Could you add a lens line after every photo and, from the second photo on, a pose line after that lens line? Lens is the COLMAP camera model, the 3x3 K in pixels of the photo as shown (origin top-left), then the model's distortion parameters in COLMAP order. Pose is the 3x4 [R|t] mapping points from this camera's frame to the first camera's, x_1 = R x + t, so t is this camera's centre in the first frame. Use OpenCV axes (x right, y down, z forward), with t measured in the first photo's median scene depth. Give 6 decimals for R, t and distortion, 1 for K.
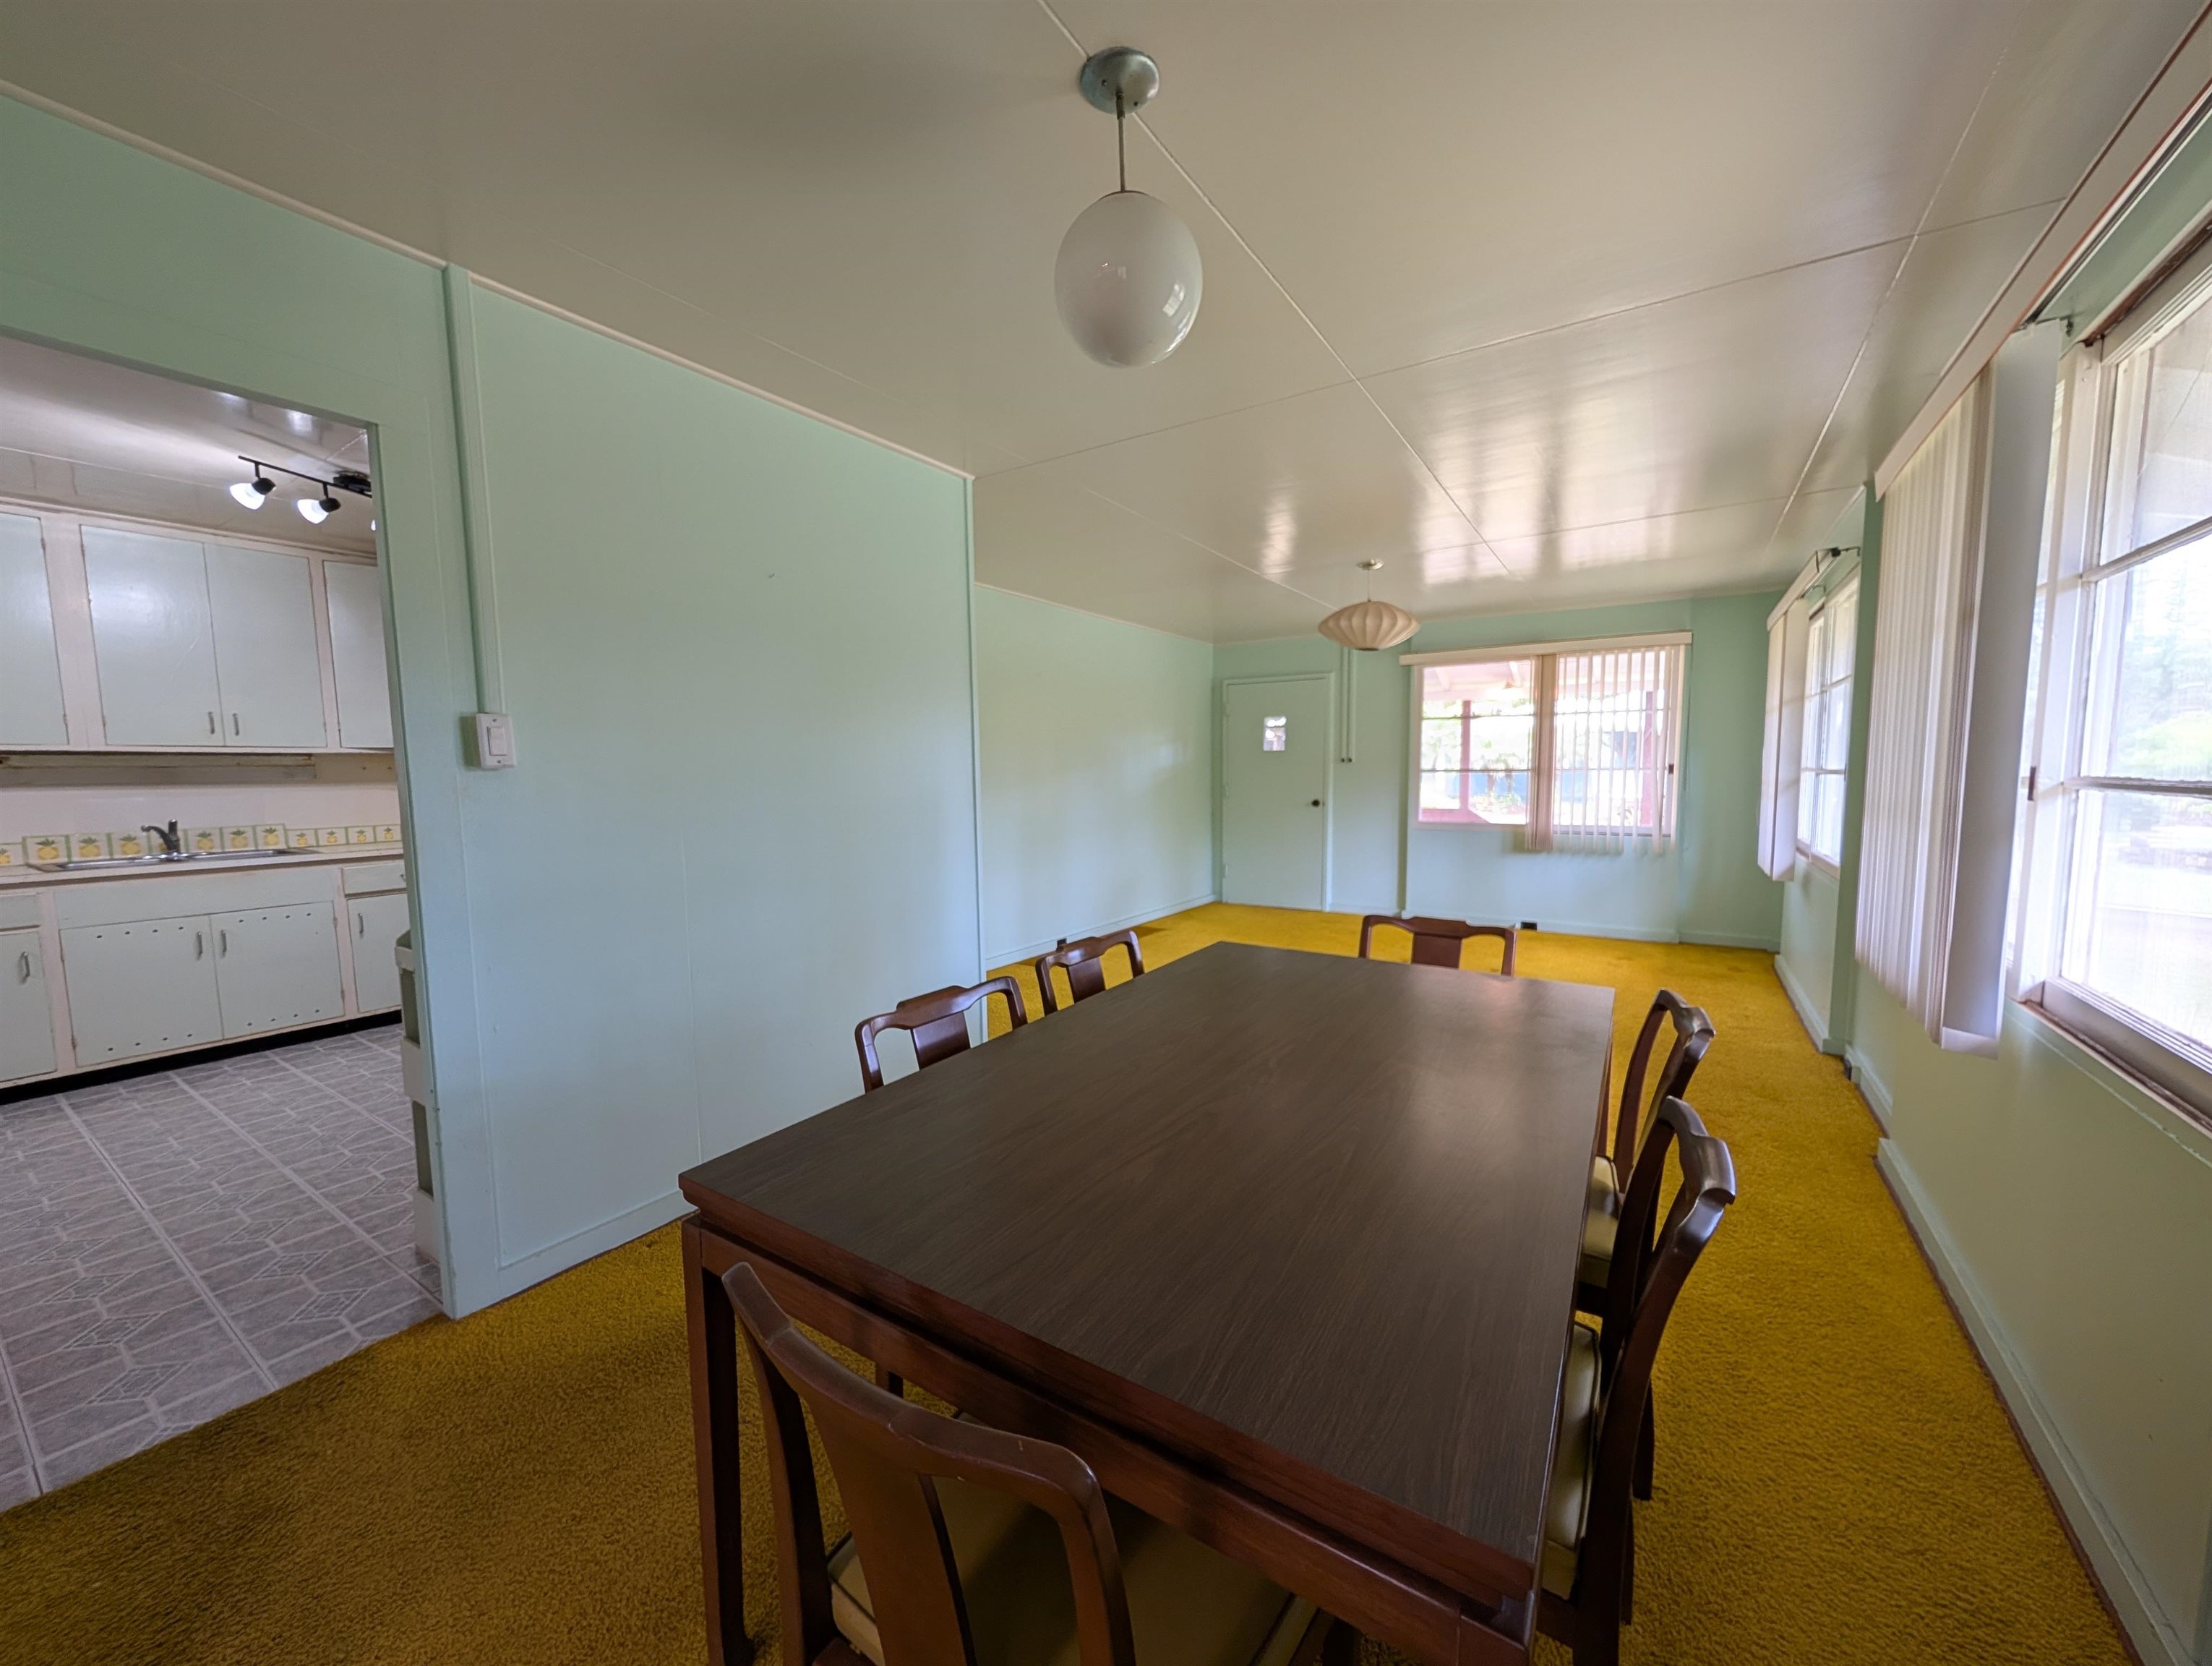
lens RADIAL K [[837.1, 0, 1100.5], [0, 837.1, 841.3], [0, 0, 1]] dist [0.005286, -0.000553]
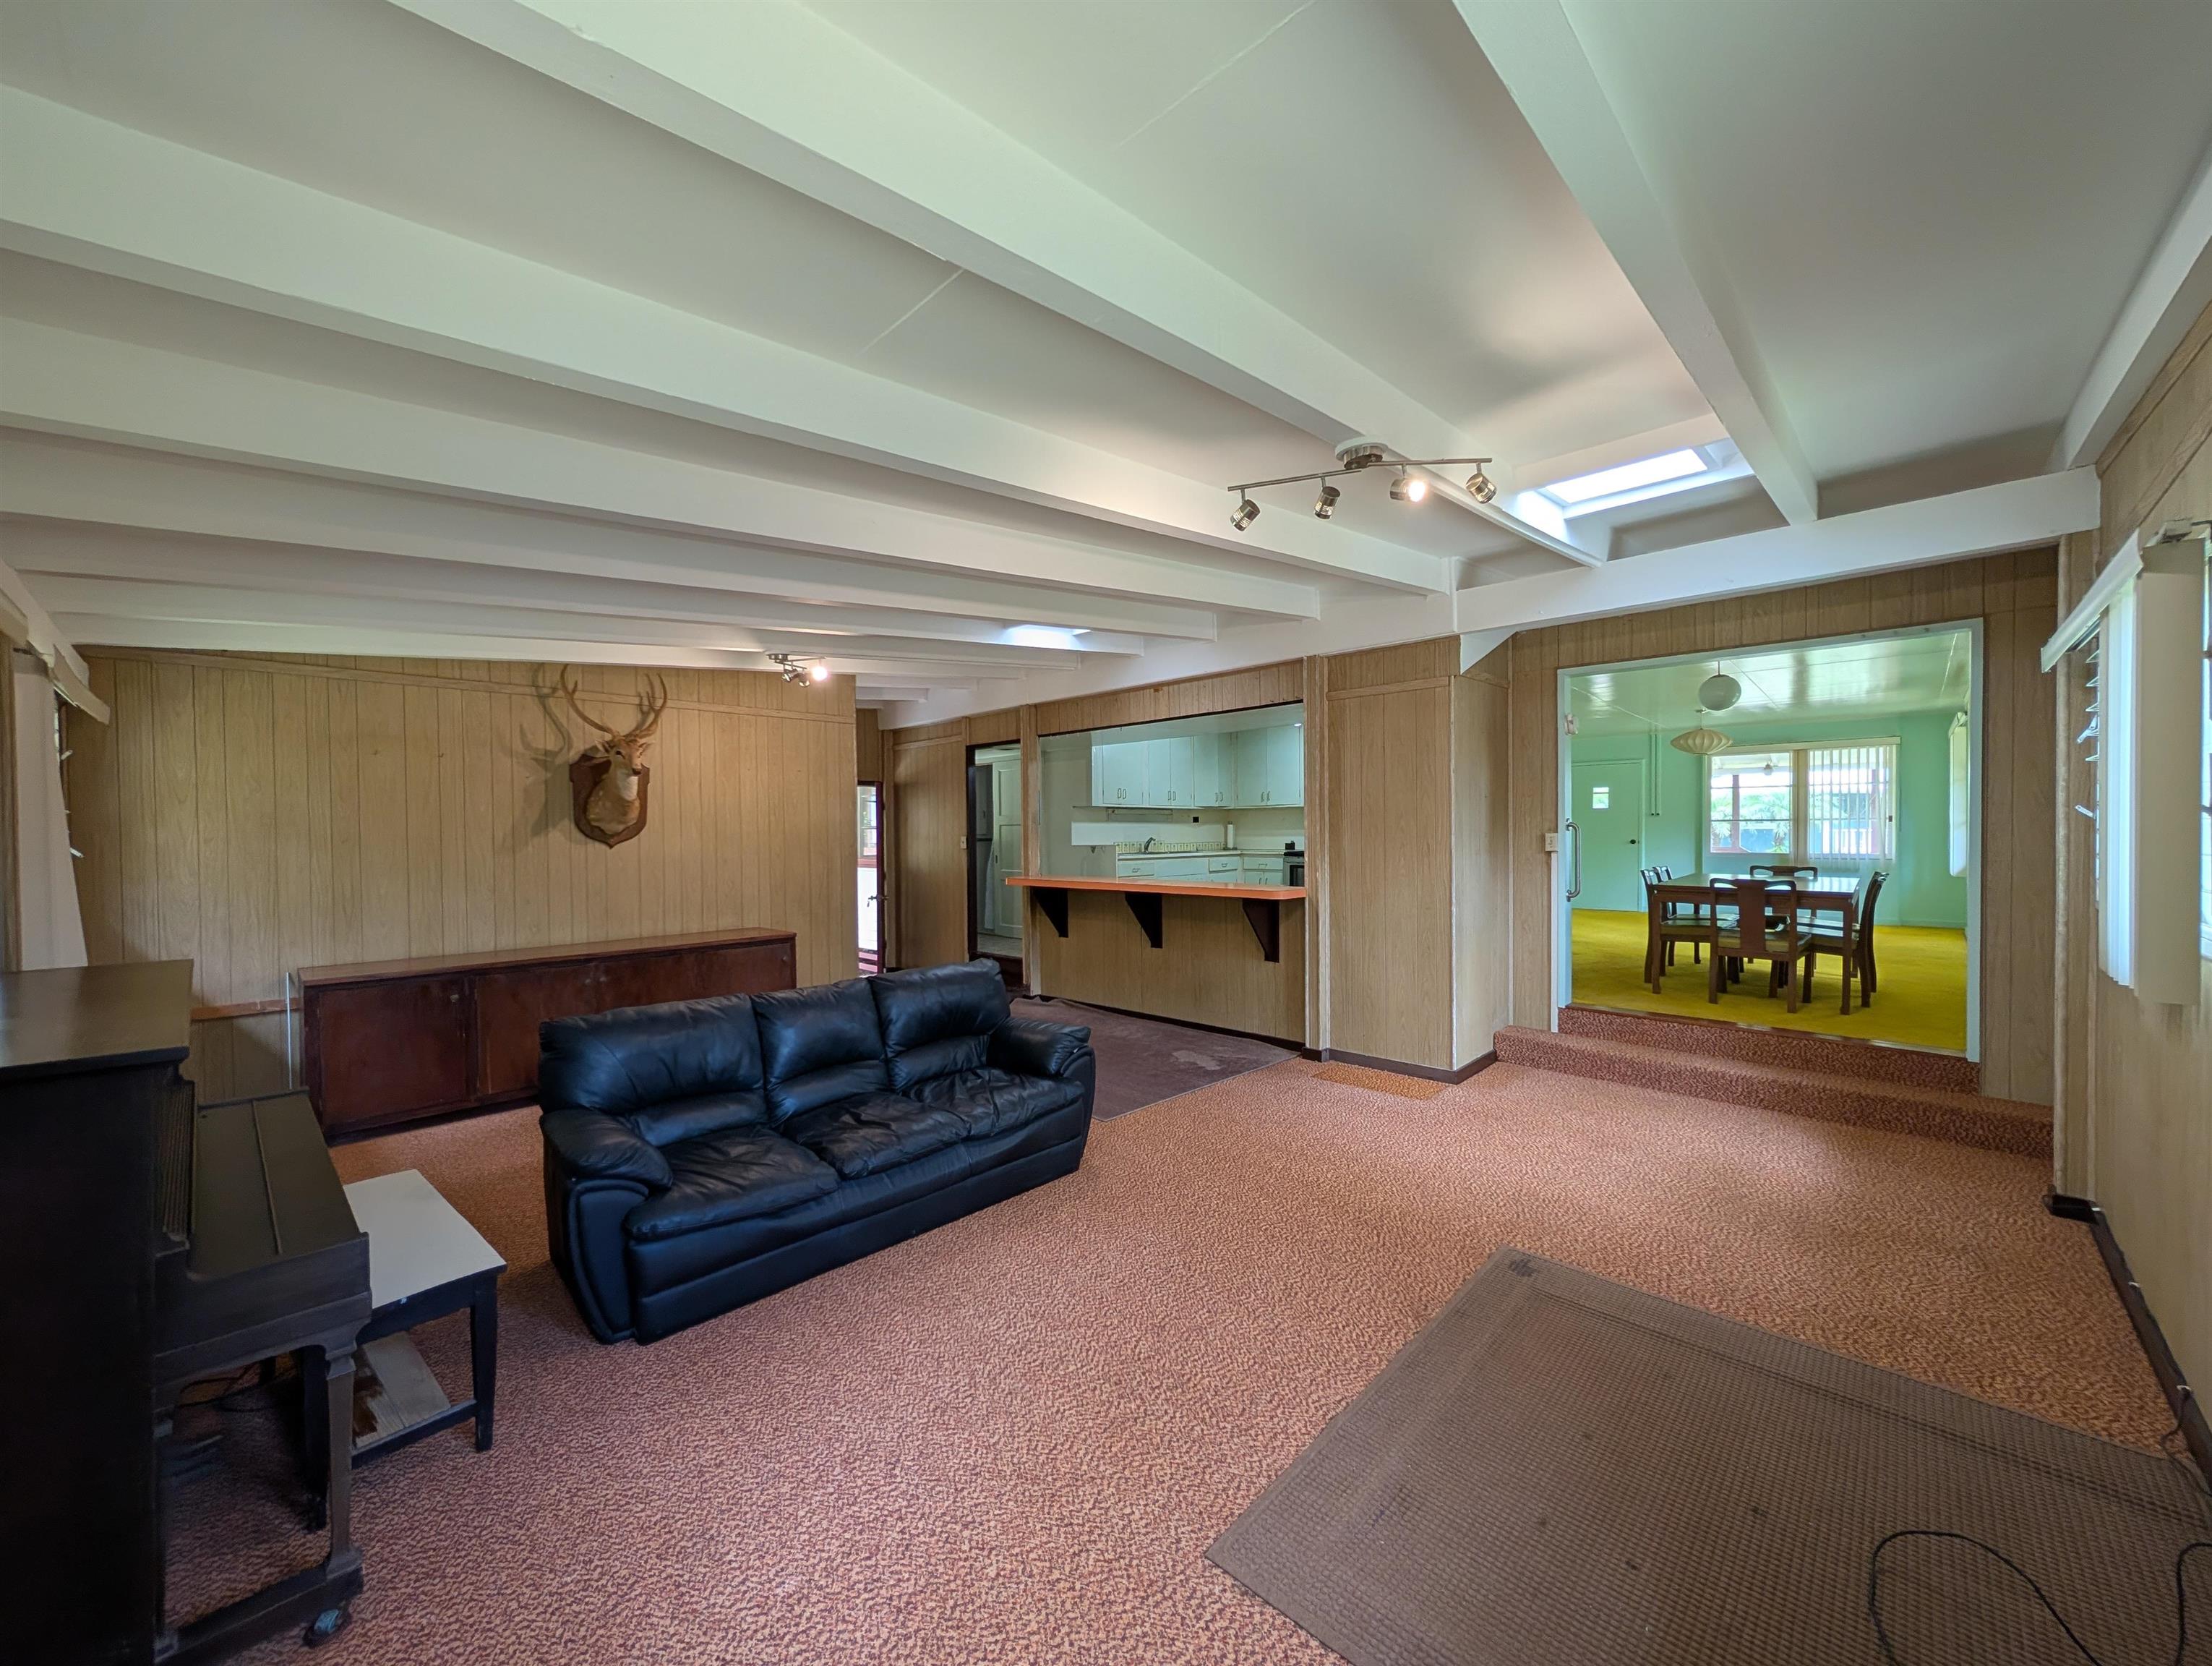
lens RADIAL K [[837.1, 0, 1104.2], [0, 837.1, 846.8], [0, 0, 1]] dist [0.005286, -0.000553]
pose [[0.985141, 0.005434, -0.171659, -0.818952], [-0.017502, 0.997473, -0.068864, 0.163500], [0.170851, 0.070845, 0.982747, -1.296708]]
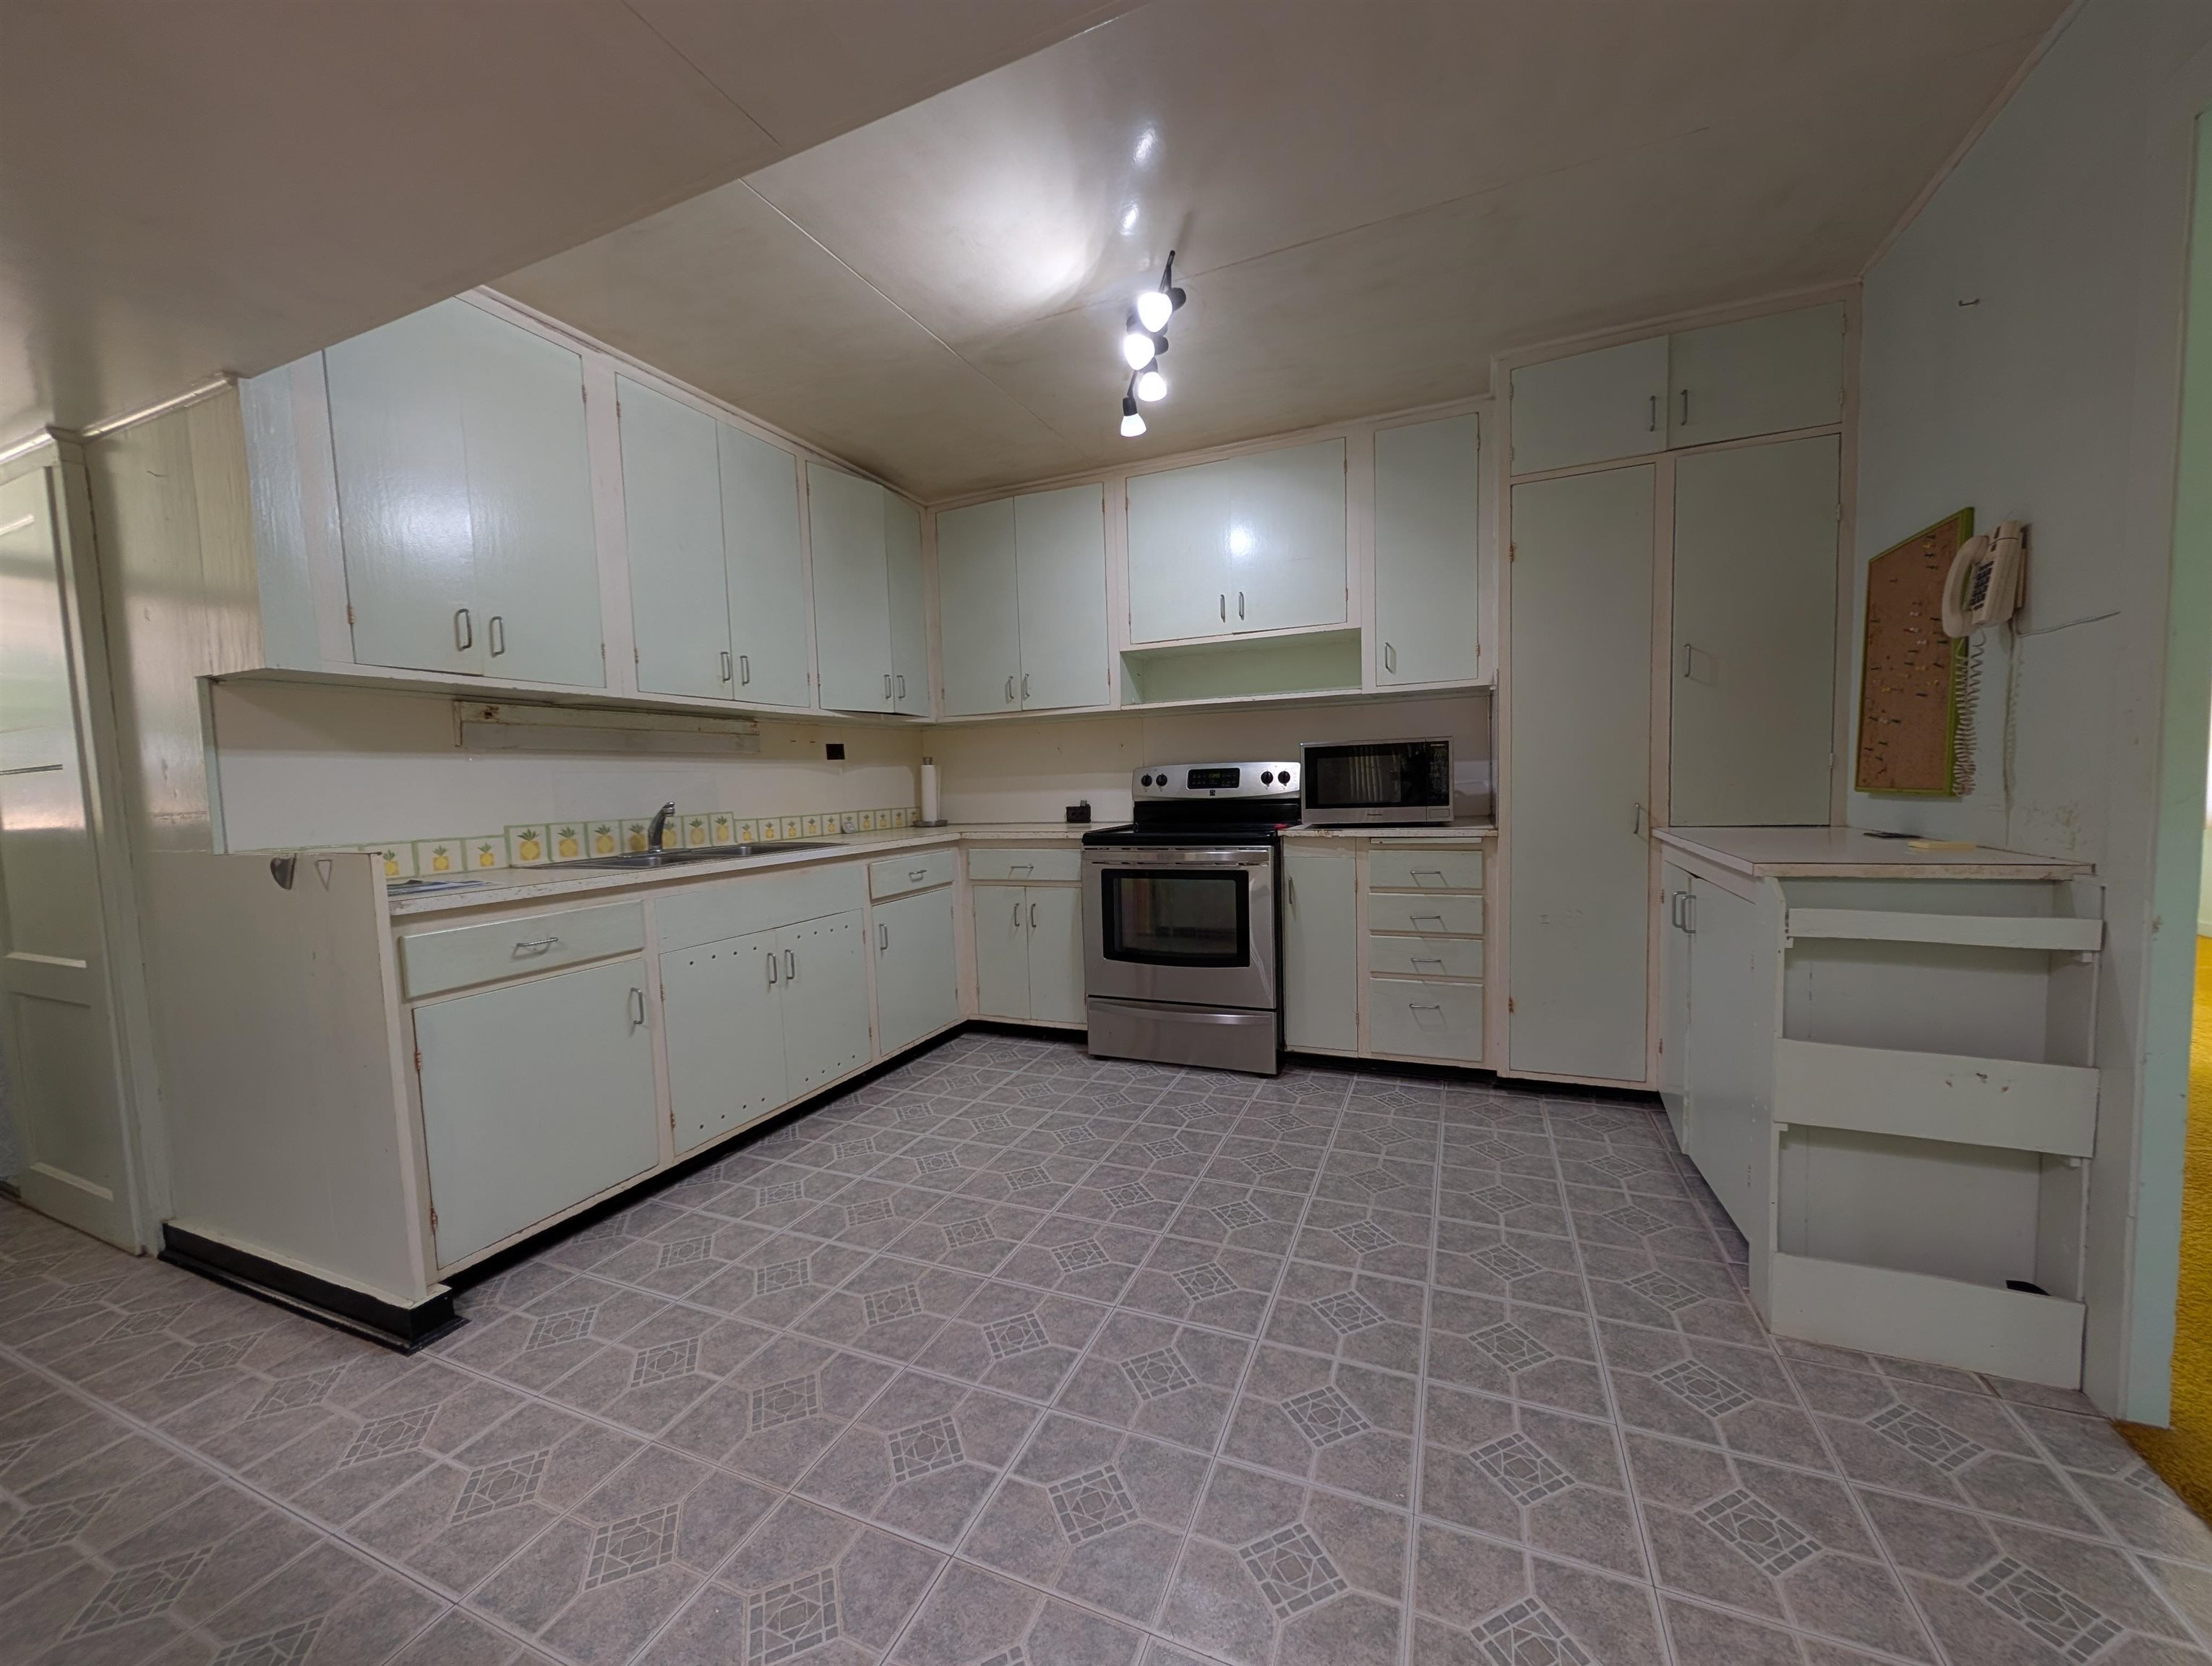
lens RADIAL K [[837.1, 0, 1105.3], [0, 837.1, 839.8], [0, 0, 1]] dist [0.005286, -0.000553]
pose [[0.982683, -0.032744, 0.182378, -0.855887], [0.036808, 0.999143, -0.018939, 0.033487], [-0.181602, 0.025324, 0.983046, 0.229322]]
